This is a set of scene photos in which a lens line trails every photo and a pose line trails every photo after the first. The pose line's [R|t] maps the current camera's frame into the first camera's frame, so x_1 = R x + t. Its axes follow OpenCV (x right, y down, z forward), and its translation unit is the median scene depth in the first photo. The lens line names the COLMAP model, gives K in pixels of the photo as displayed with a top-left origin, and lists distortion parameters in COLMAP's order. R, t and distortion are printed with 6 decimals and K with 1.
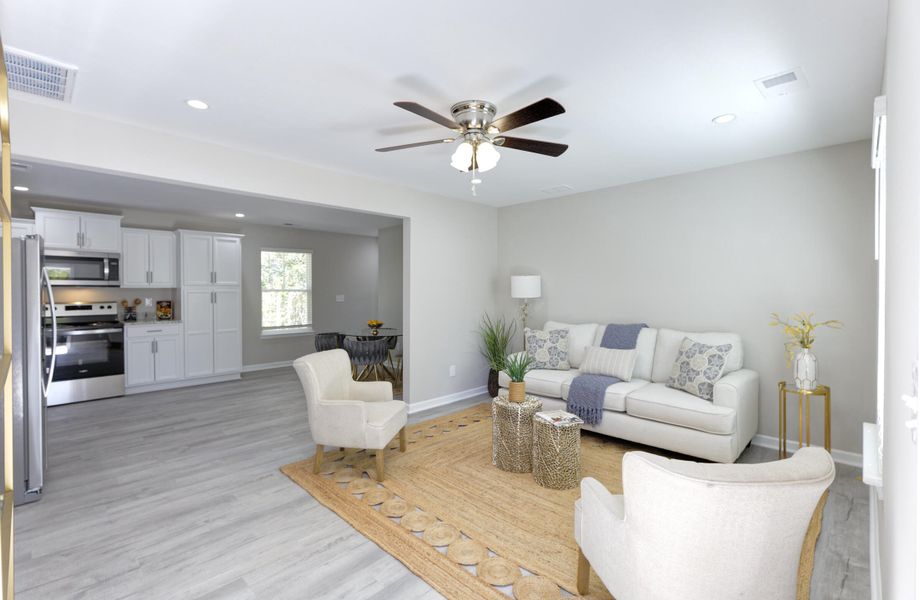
lens RADIAL K [[422.6, 0, 467.8], [0, 422.6, 295.8], [0, 0, 1]] dist [0.004362, 0.000520]
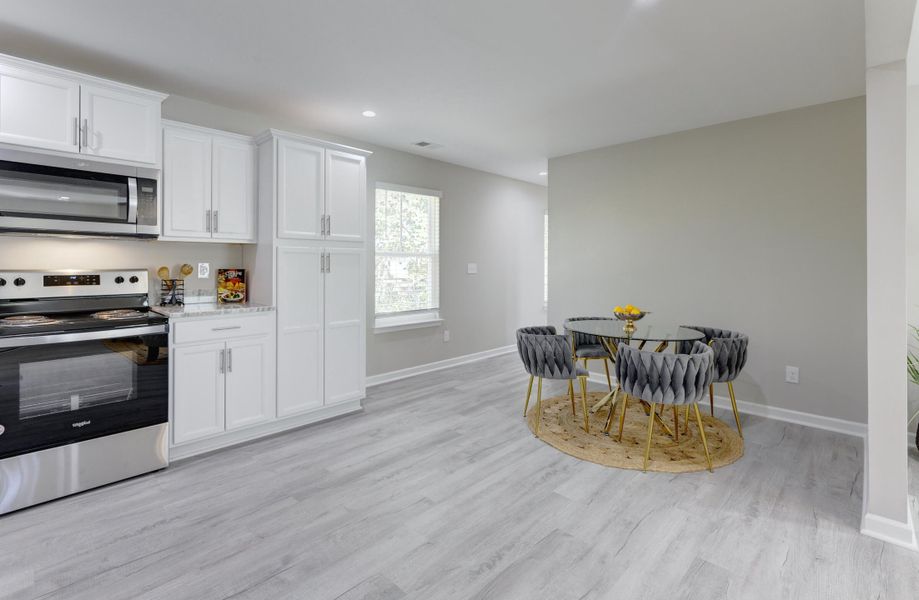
lens RADIAL K [[422.1, 0, 467.9], [0, 422.1, 263.2], [0, 0, 1]] dist [0.004362, 0.000520]
pose [[0.999844, 0.003056, 0.017424, -0.474200], [-0.002731, 0.999823, -0.018633, 0.016240], [-0.017478, 0.018582, 0.999675, 0.508699]]
